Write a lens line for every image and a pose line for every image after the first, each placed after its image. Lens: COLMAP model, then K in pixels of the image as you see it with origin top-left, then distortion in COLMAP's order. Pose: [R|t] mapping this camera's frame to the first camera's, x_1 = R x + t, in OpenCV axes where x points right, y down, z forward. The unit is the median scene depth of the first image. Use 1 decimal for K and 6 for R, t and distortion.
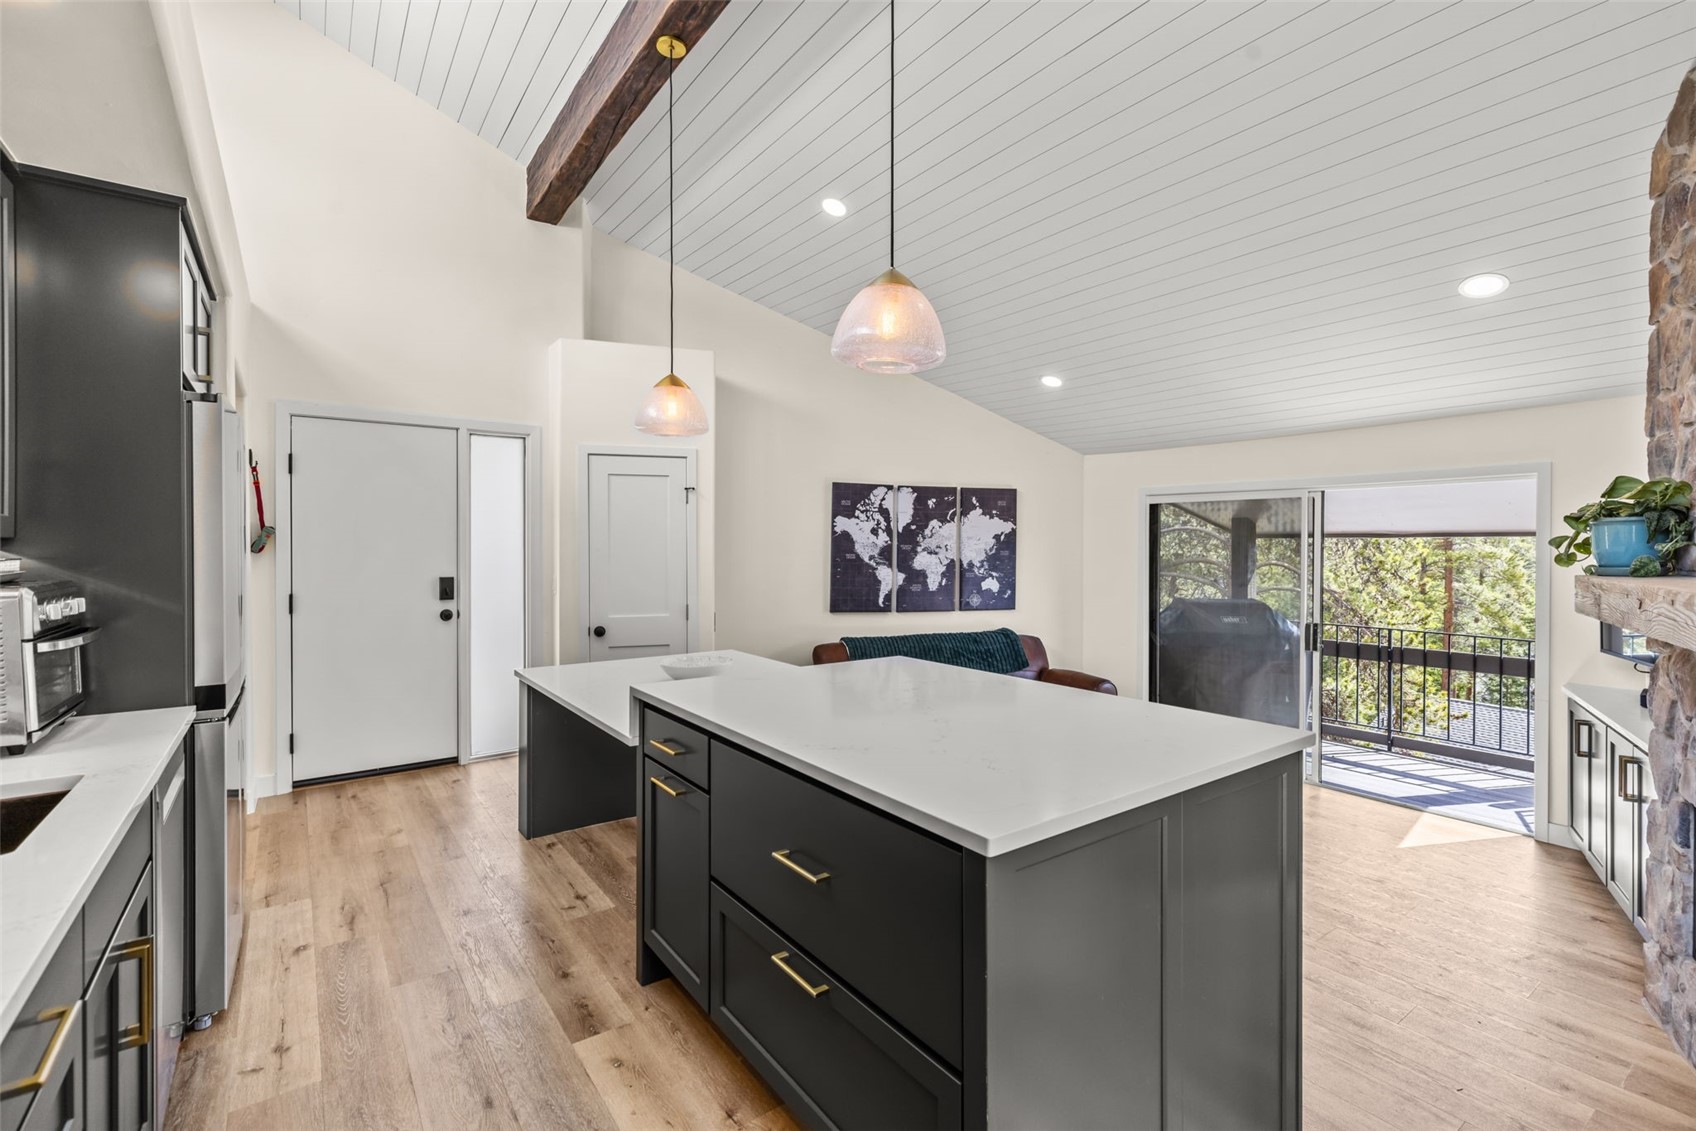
lens RADIAL K [[757.8, 0, 851.5], [0, 757.8, 550.4], [0, 0, 1]] dist [0.001797, 0.000596]
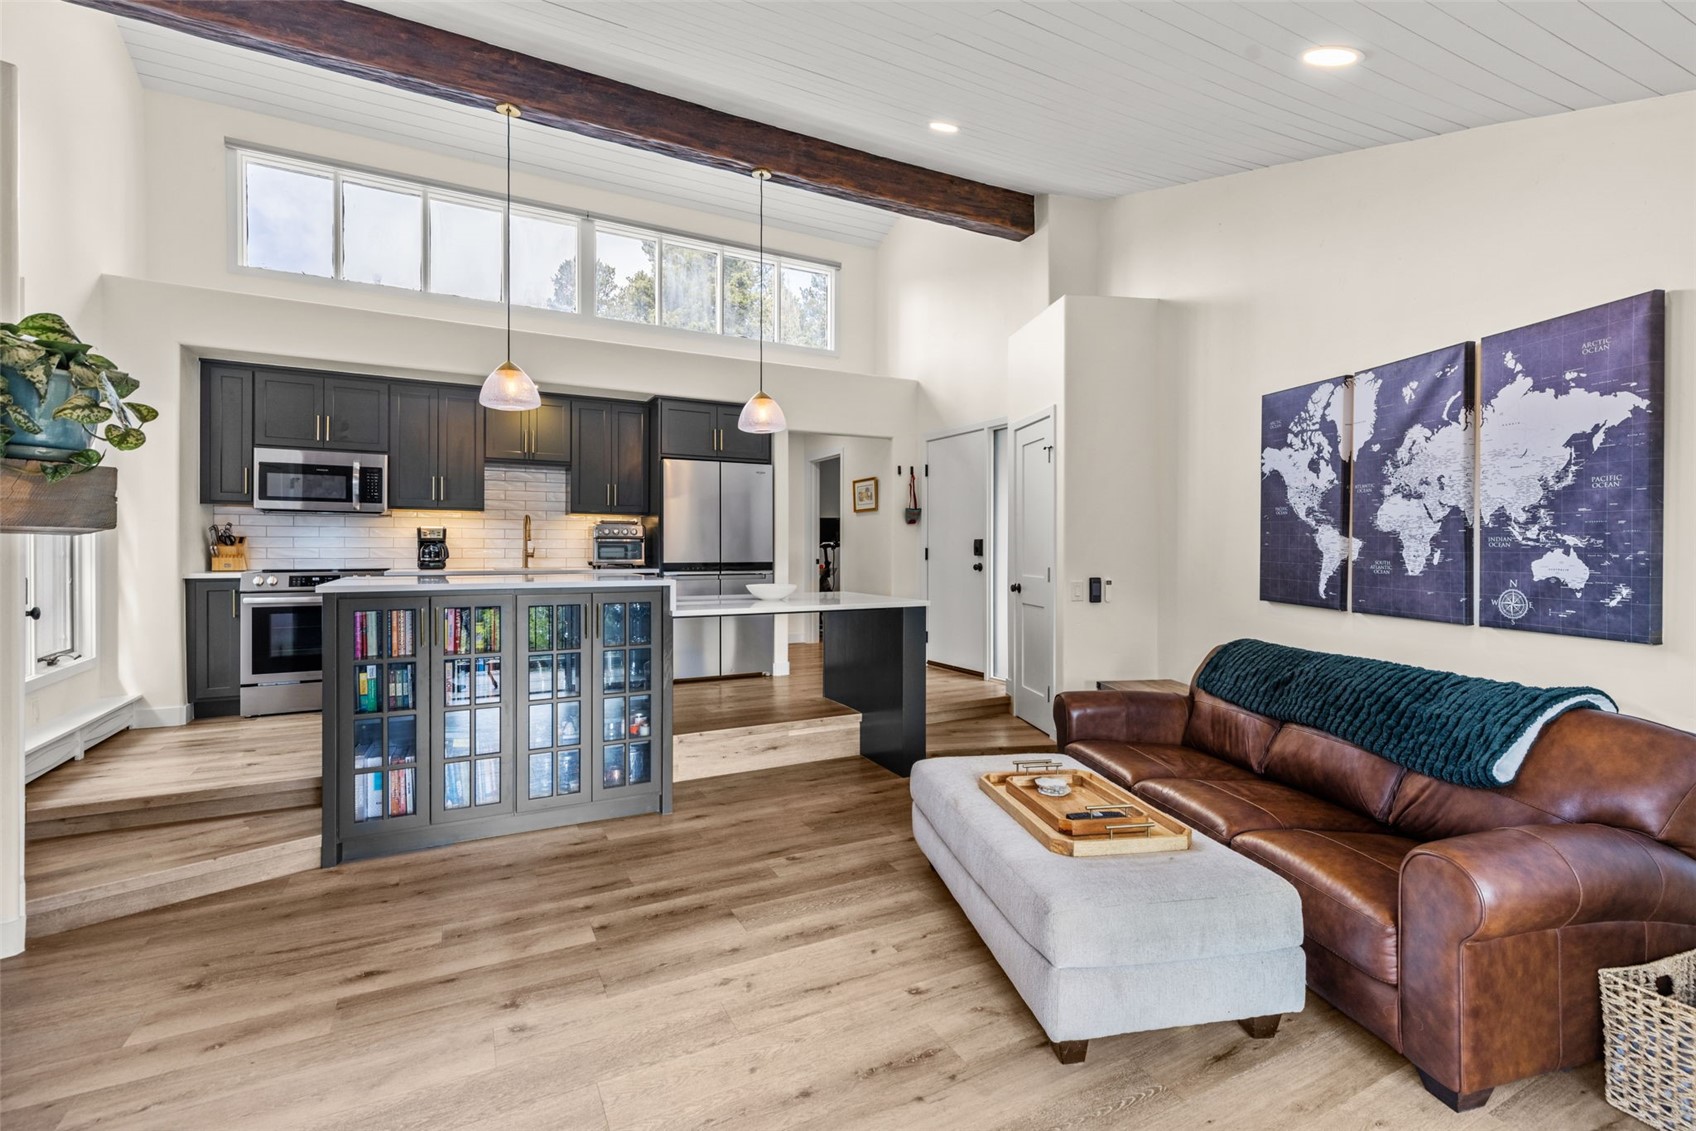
lens RADIAL K [[757.8, 0, 851.5], [0, 757.8, 550.4], [0, 0, 1]] dist [0.001797, 0.000596]
pose [[-0.140780, 0.002039, -0.990039, 0.635399], [-0.009873, 0.999945, 0.003463, 0.039833], [0.989992, 0.010262, -0.140752, 0.725234]]
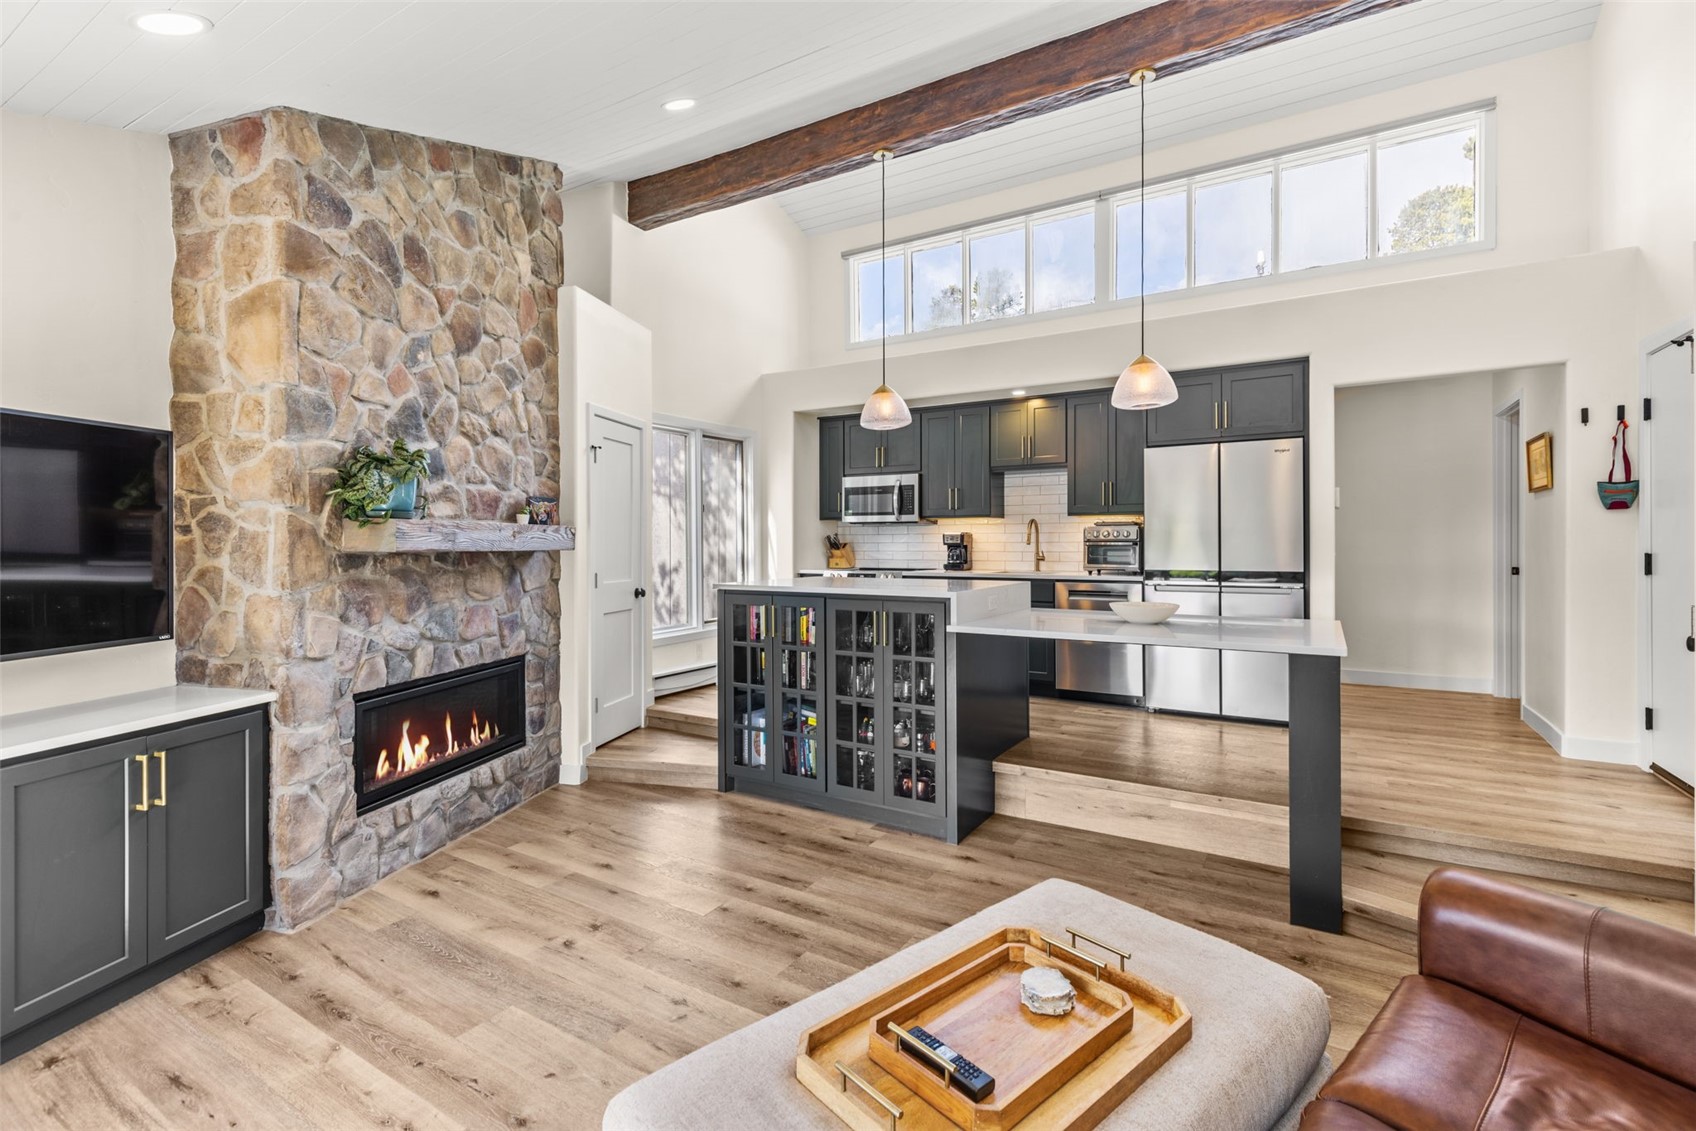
lens RADIAL K [[757.8, 0, 851.5], [0, 757.8, 550.4], [0, 0, 1]] dist [0.001797, 0.000596]
pose [[-0.923263, 0.007818, -0.384089, 0.328080], [0.001102, 0.999843, 0.017703, 0.024767], [0.384167, 0.015921, -0.923126, 0.996273]]
